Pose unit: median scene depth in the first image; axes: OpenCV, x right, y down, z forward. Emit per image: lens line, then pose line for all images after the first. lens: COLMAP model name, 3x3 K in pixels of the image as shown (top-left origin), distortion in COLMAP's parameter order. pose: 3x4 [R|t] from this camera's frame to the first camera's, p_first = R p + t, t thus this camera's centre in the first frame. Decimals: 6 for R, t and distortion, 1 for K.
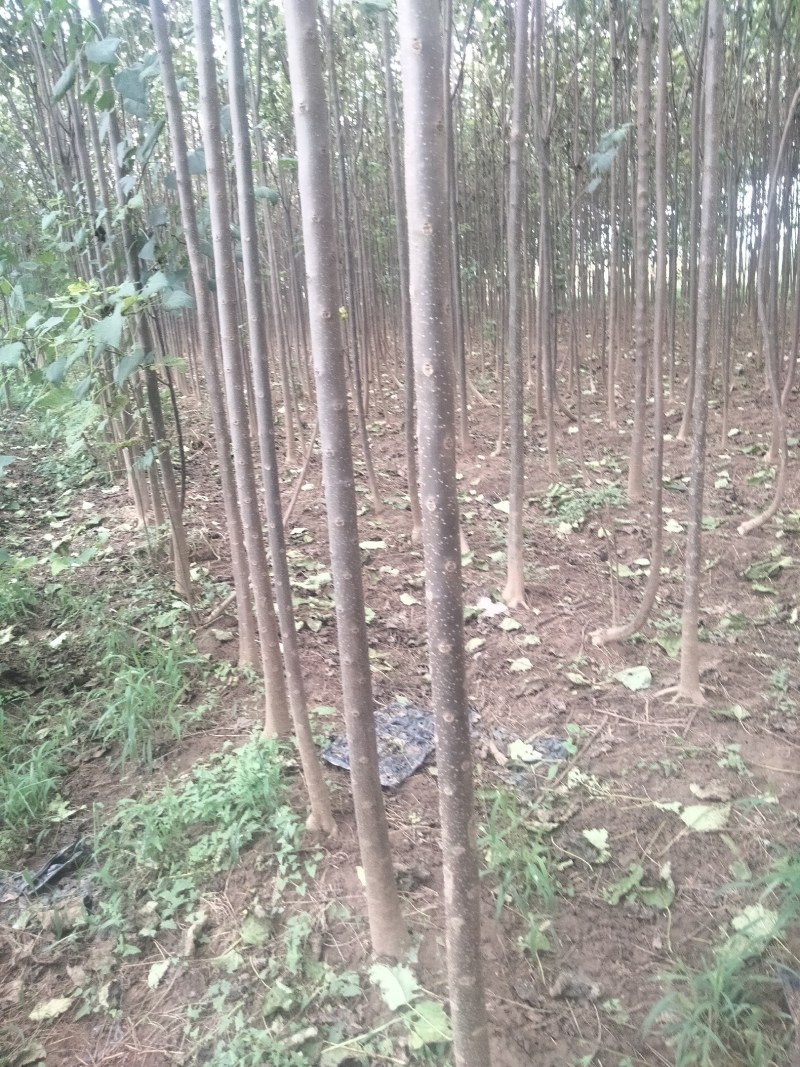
lens RADIAL K [[795.7, 0, 389.1], [0, 795.7, 529.3], [0, 0, 1]] dist [0.024378, -0.020176]
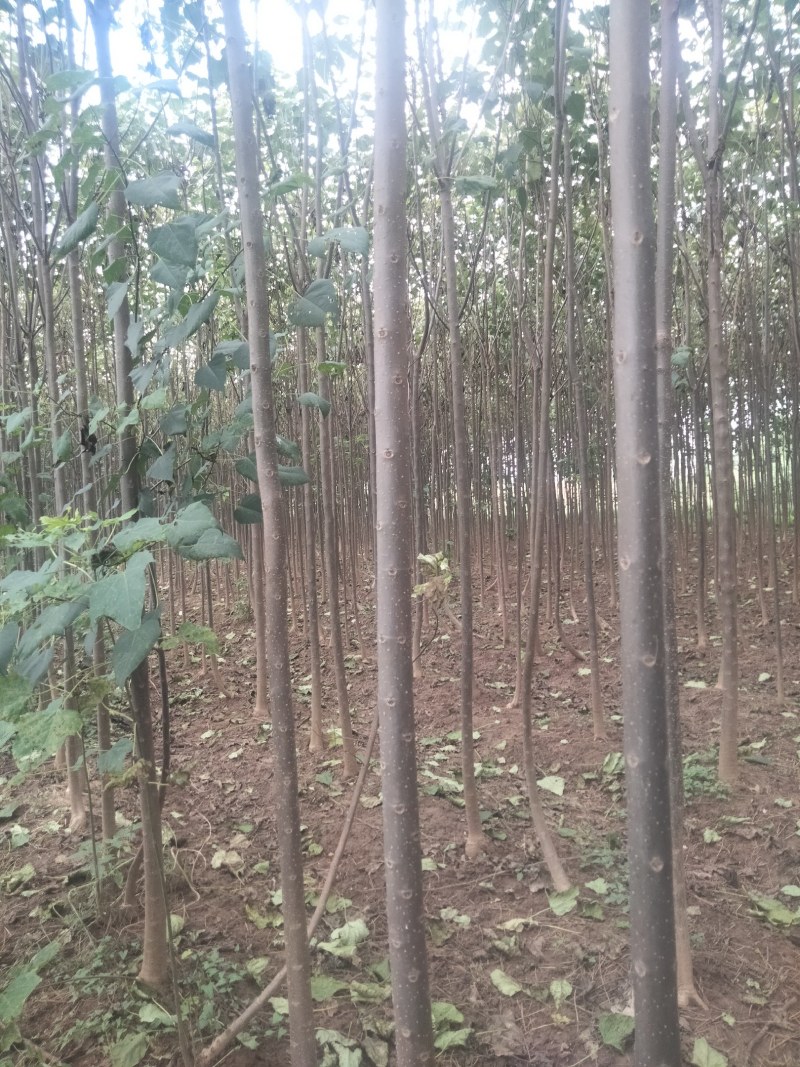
lens RADIAL K [[795.7, 0, 380.3], [0, 795.7, 523.1], [0, 0, 1]] dist [0.024378, -0.020176]
pose [[0.995545, 0.023559, 0.091297, -0.121047], [0.001339, 0.964650, -0.263531, -0.084304], [-0.094279, 0.262479, 0.960321, 0.232867]]
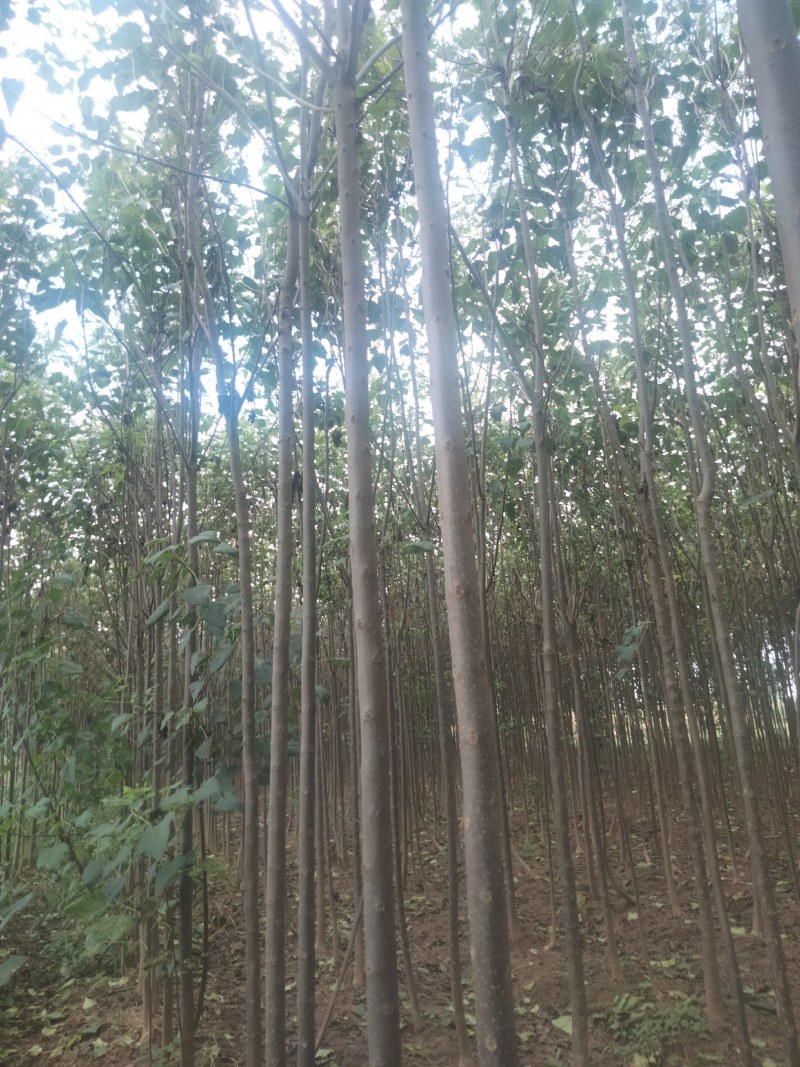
lens RADIAL K [[795.7, 0, 392.0], [0, 795.7, 520.7], [0, 0, 1]] dist [0.024378, -0.020176]
pose [[0.998956, 0.005679, -0.045334, -0.006078], [-0.028454, 0.853653, -0.520064, -0.044986], [0.035747, 0.520811, 0.852923, -0.031309]]
